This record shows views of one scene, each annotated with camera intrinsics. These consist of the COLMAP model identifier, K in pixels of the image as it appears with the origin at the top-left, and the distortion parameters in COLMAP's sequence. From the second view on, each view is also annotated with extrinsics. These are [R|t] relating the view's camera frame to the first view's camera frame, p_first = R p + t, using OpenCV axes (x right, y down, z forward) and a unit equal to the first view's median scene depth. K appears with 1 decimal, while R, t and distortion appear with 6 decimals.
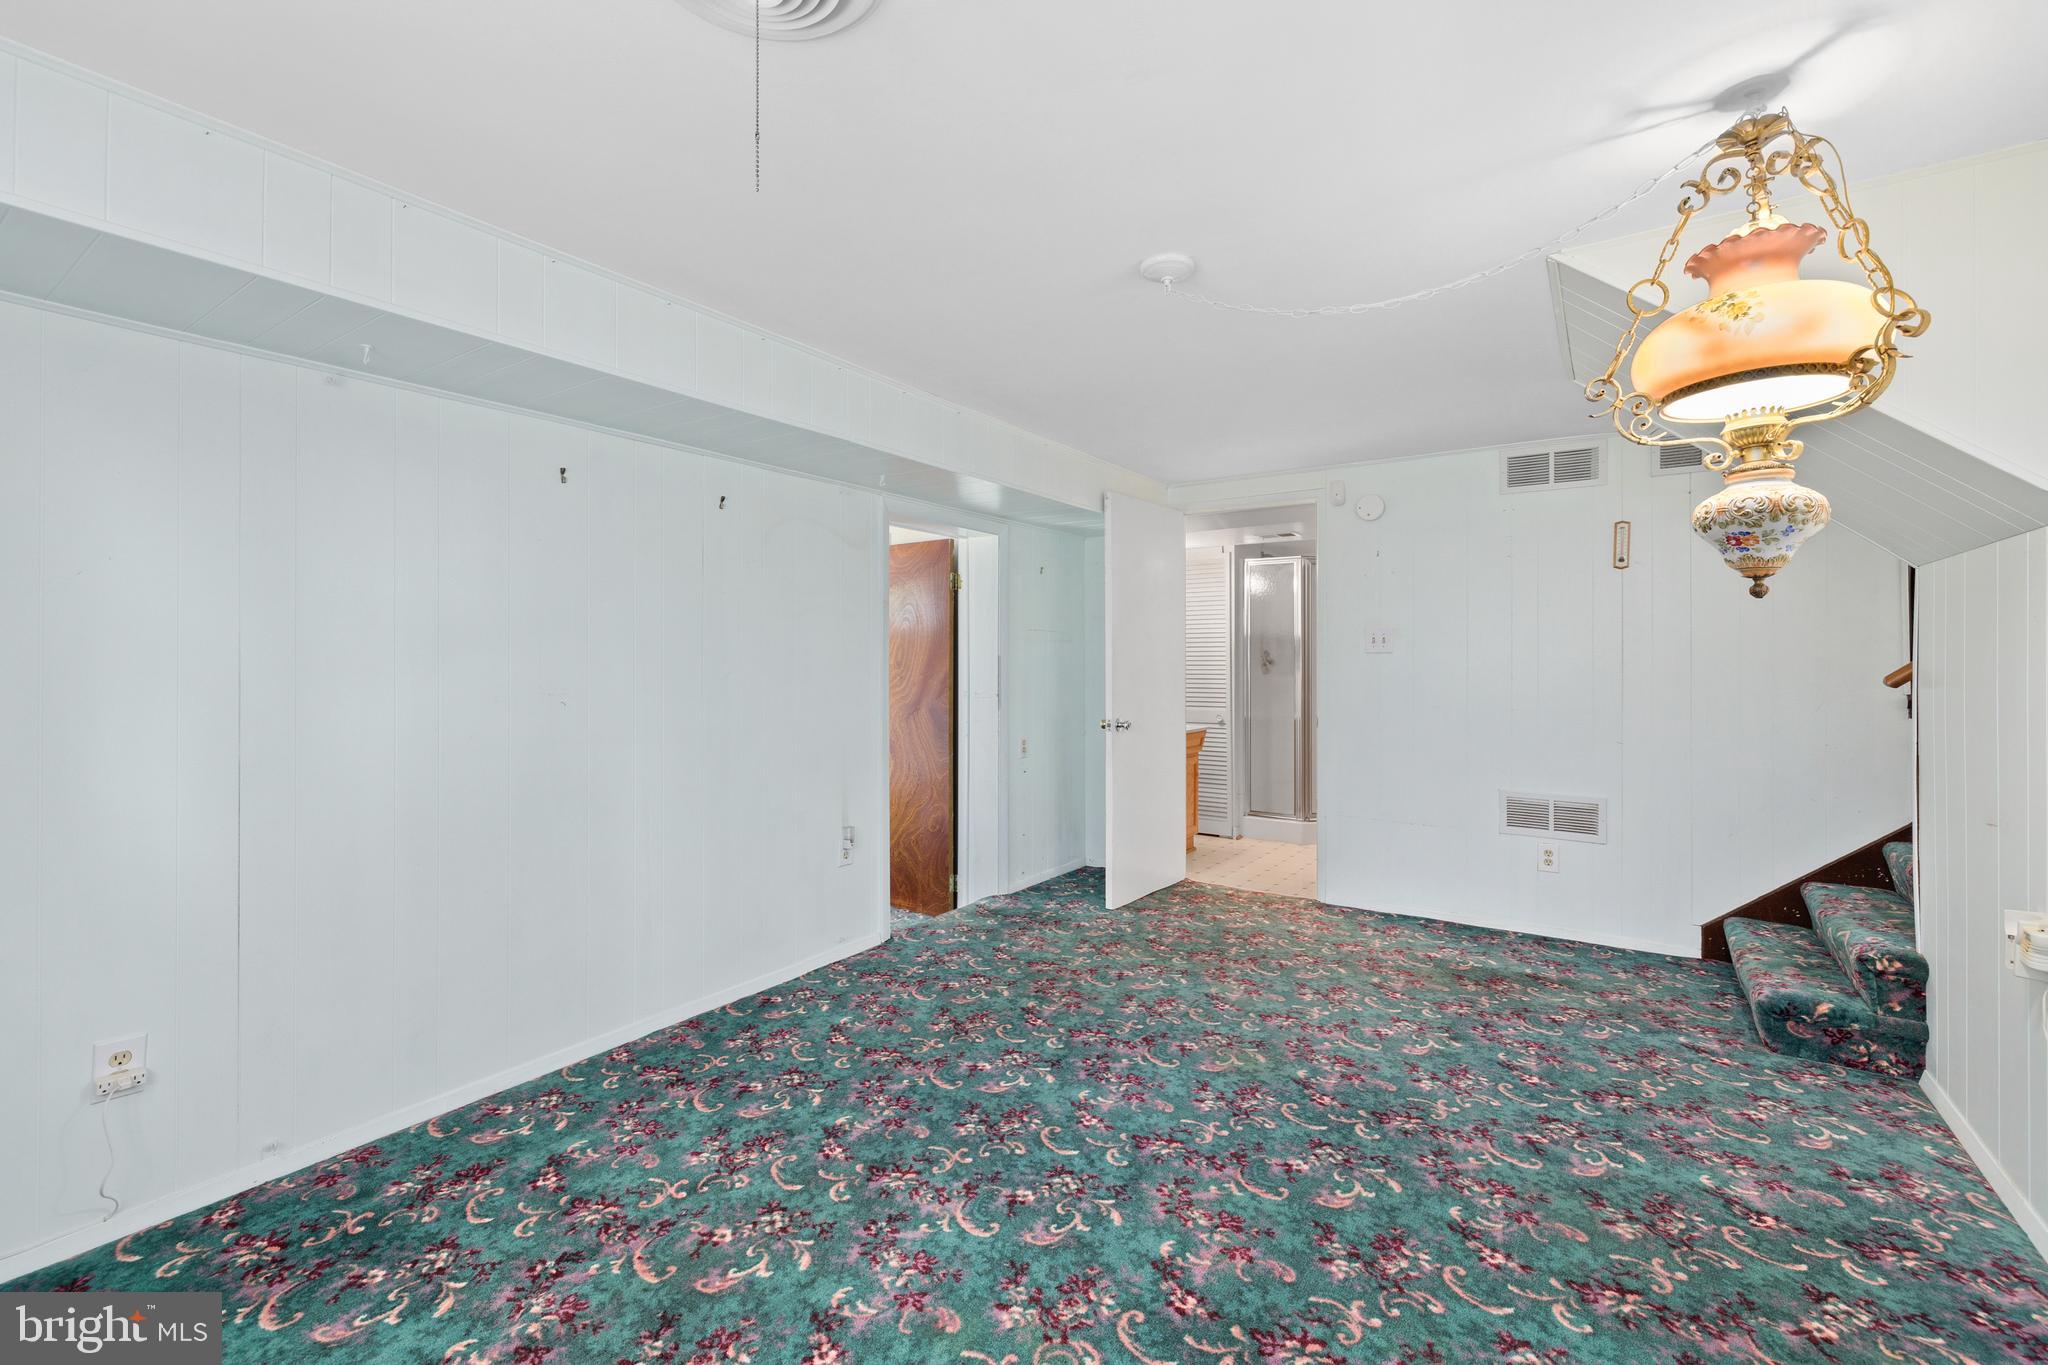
lens RADIAL K [[873.8, 0, 1024.8], [0, 873.8, 664.2], [0, 0, 1]] dist [-0.001389, -0.000313]
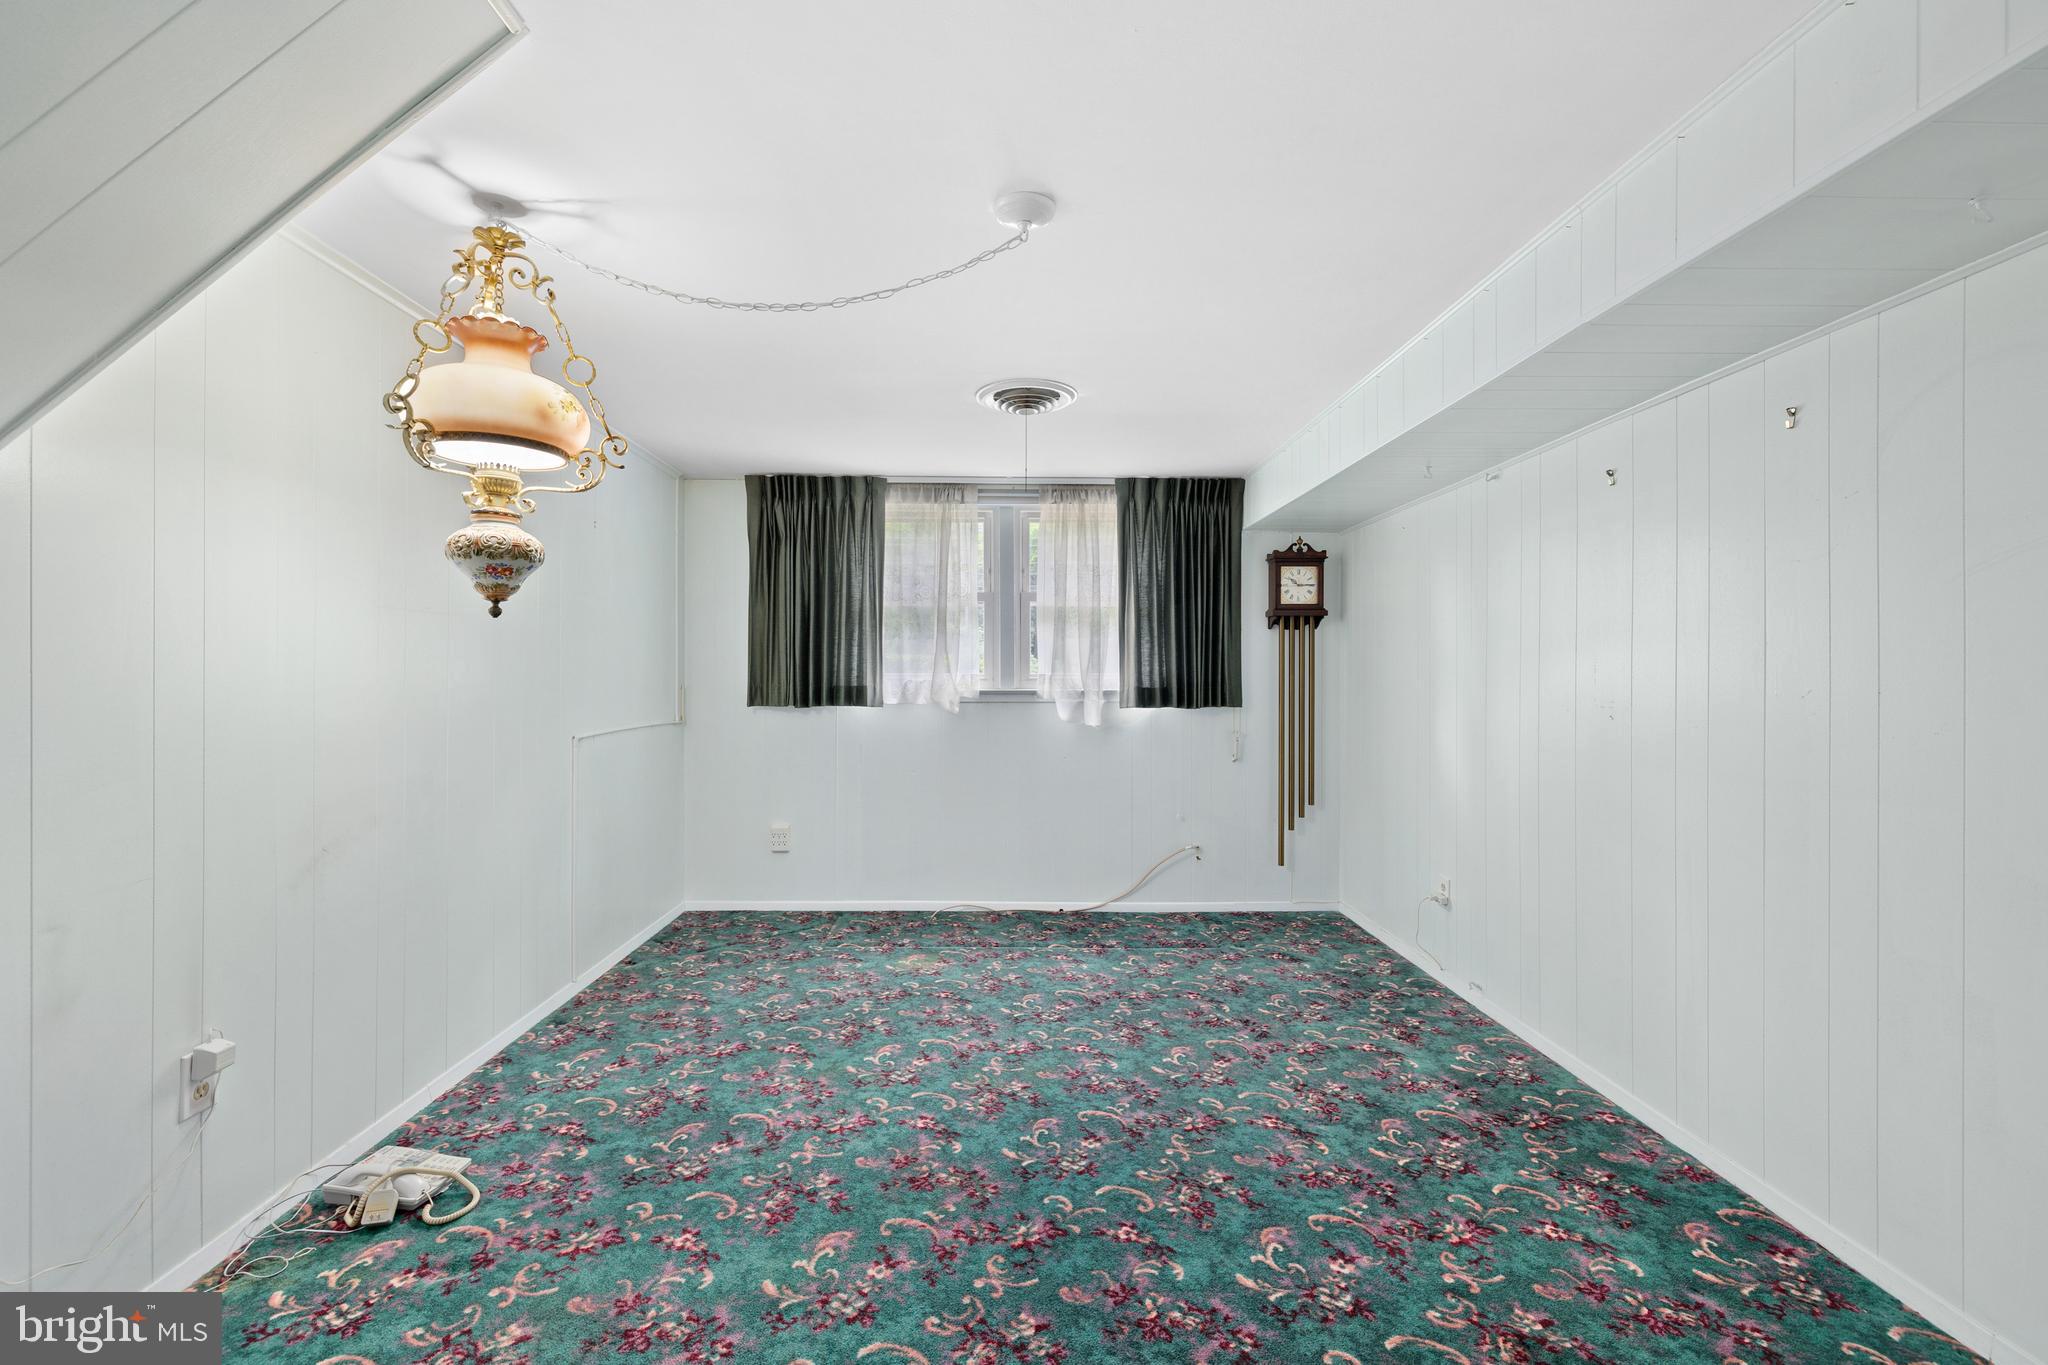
lens RADIAL K [[866.8, 0, 1020.8], [0, 866.8, 676.6], [0, 0, 1]] dist [0.000442, -0.000190]
pose [[-0.812910, -0.000205, -0.582390, 0.748857], [-0.002357, 0.999993, 0.002937, -0.001140], [0.582385, 0.003760, -0.812904, 1.908356]]
